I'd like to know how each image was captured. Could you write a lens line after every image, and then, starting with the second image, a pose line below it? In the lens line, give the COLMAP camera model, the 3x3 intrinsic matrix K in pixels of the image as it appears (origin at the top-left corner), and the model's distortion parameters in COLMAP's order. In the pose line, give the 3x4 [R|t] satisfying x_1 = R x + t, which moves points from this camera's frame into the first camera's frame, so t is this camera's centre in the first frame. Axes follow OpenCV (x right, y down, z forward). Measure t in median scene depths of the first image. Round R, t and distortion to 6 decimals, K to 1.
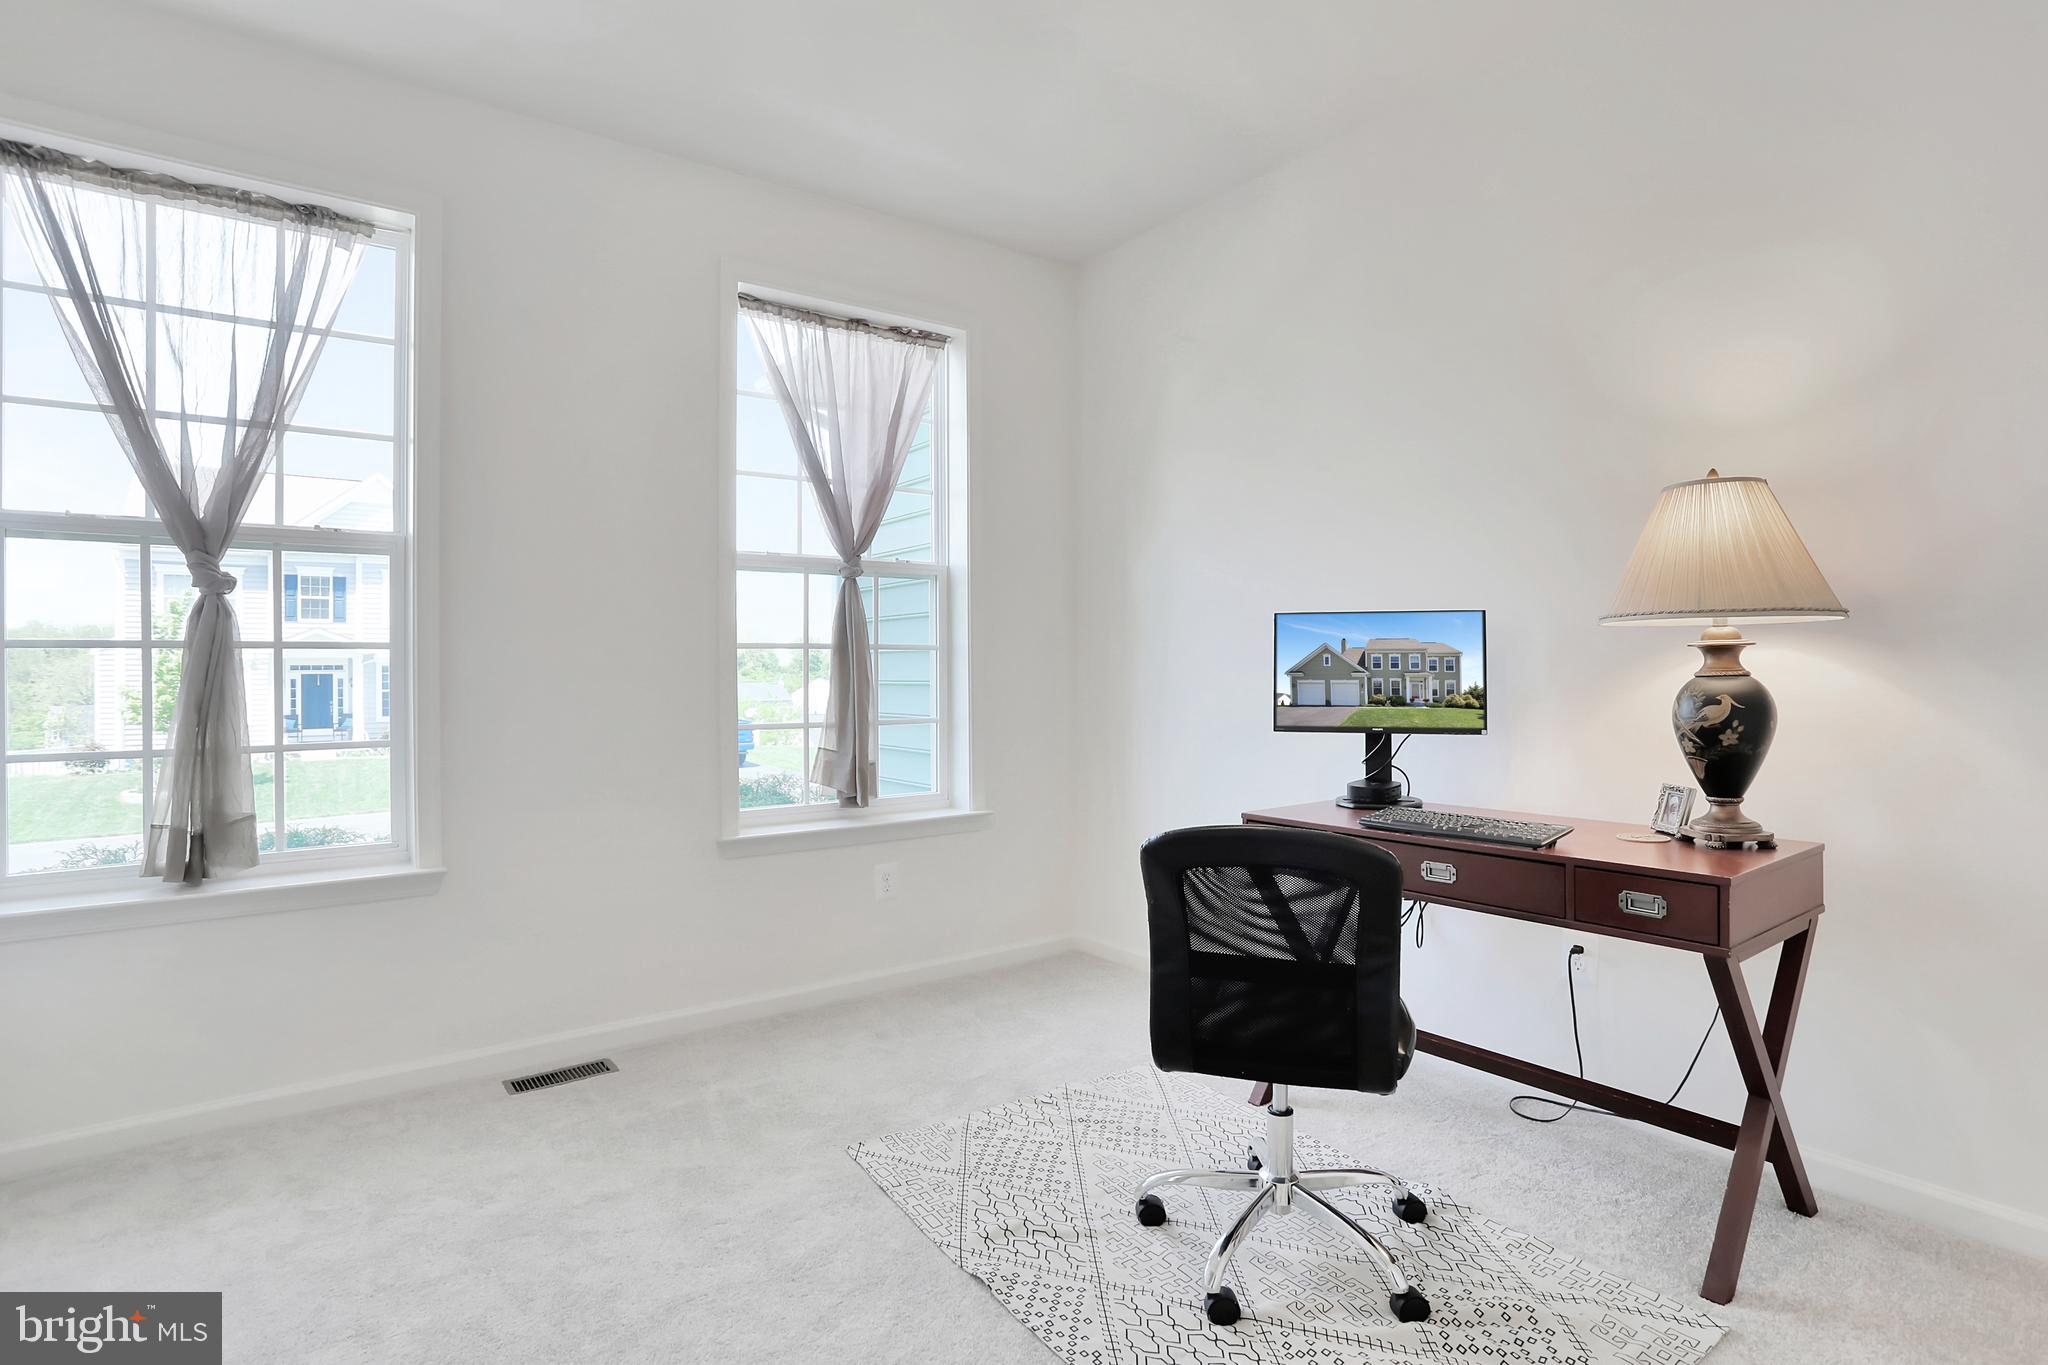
lens RADIAL K [[1012.3, 0, 1026.8], [0, 1012.3, 658.9], [0, 0, 1]] dist [-0.067999, 0.026453]
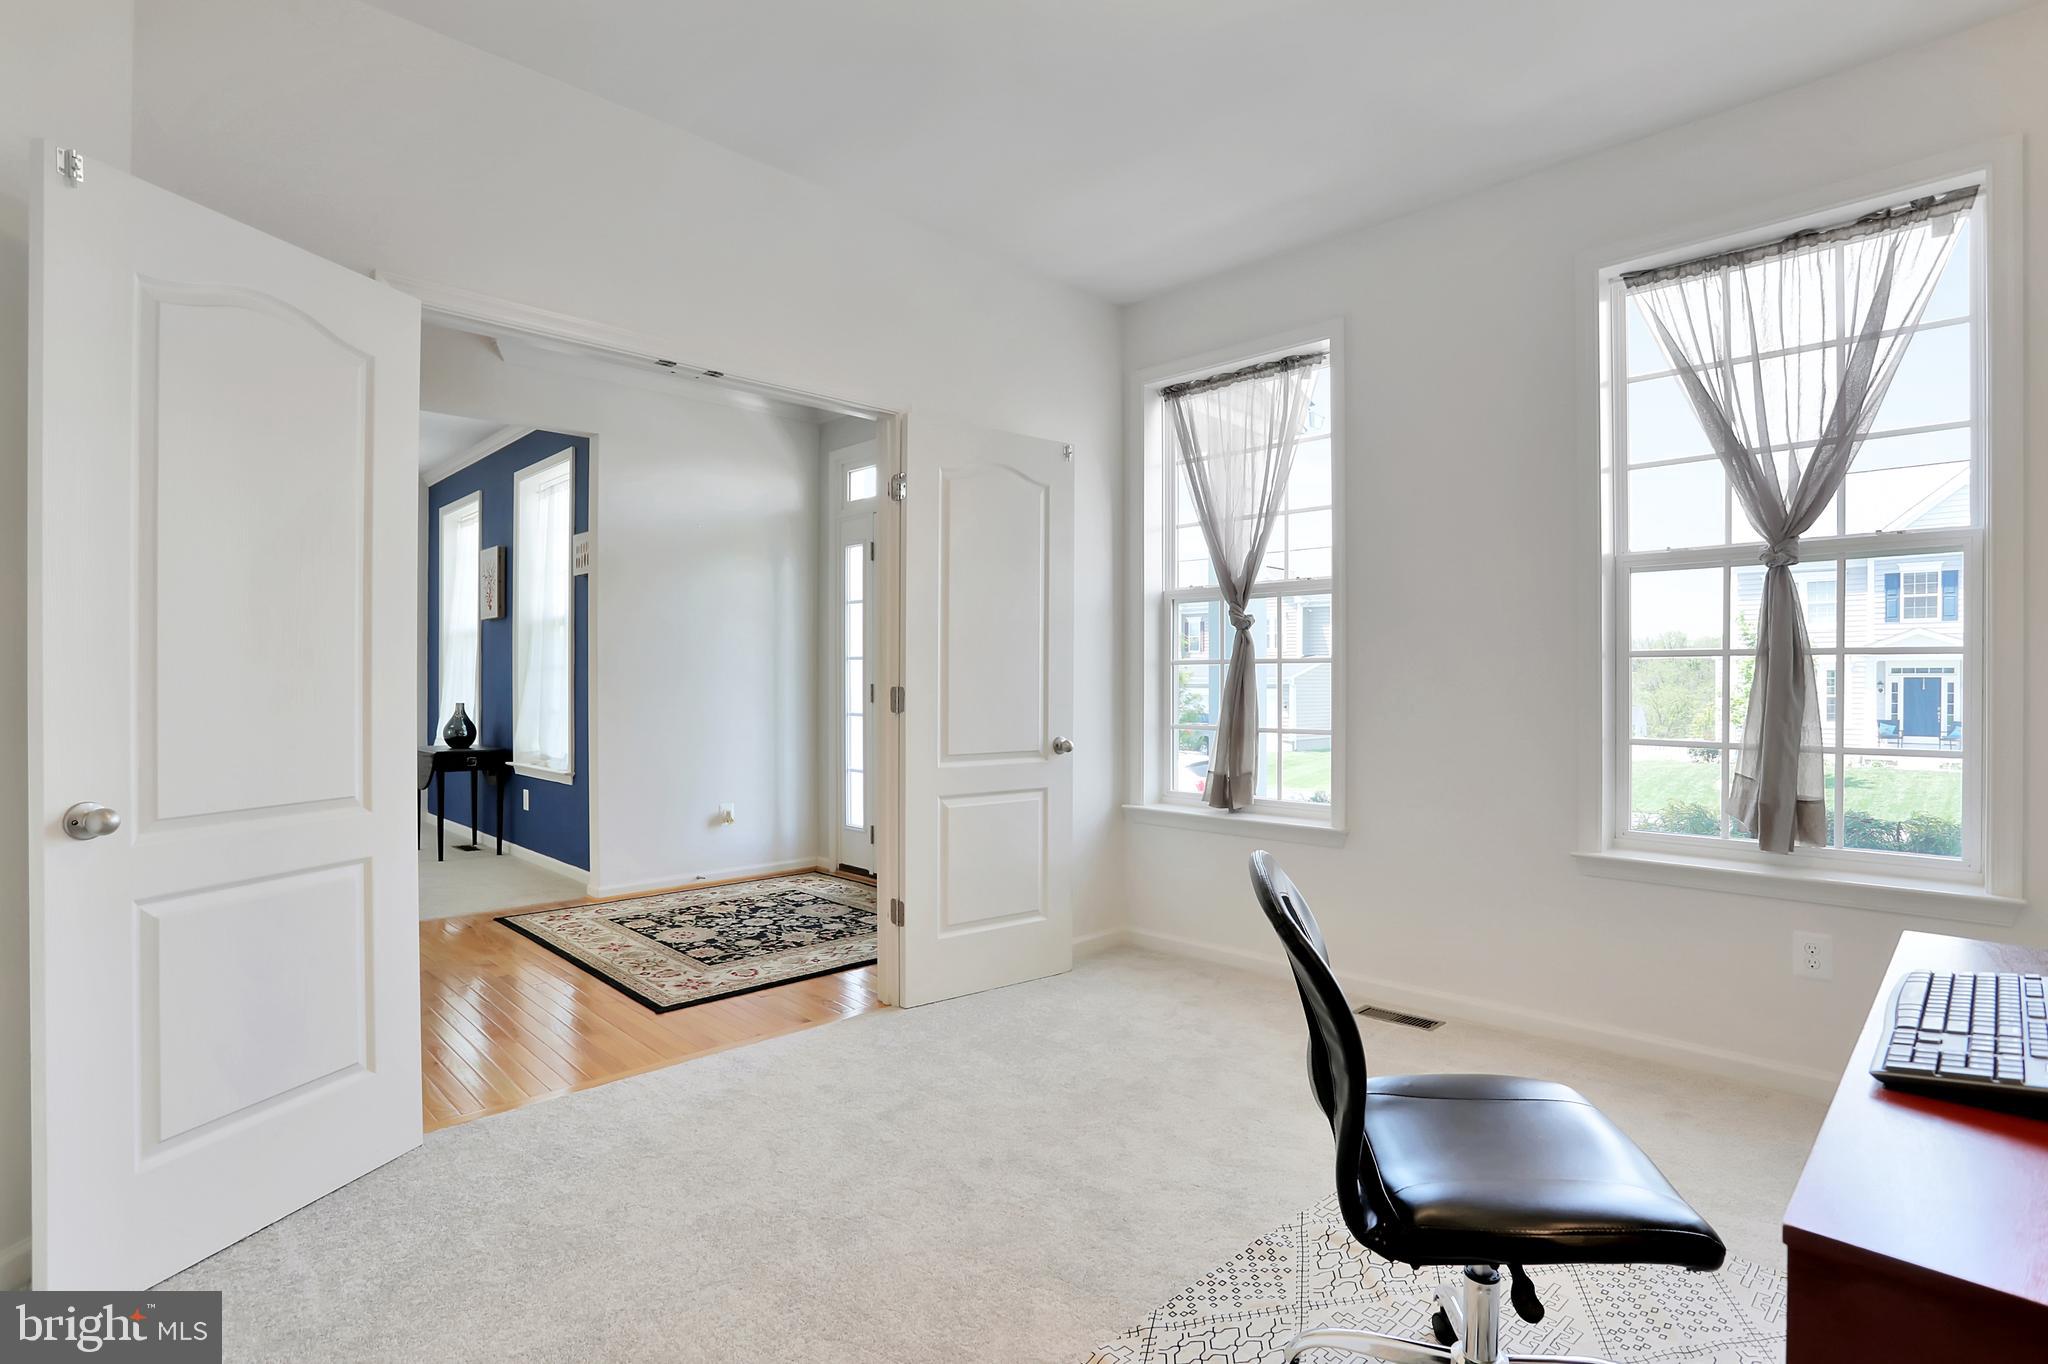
lens RADIAL K [[991.8, 0, 1024.0], [0, 991.8, 682.0], [0, 0, 1]] dist [-0.068313, 0.024176]
pose [[0.148259, 0.010680, -0.988891, 0.512687], [0.010480, 0.999869, 0.012370, -0.004569], [0.988893, -0.012198, 0.148127, 0.309689]]
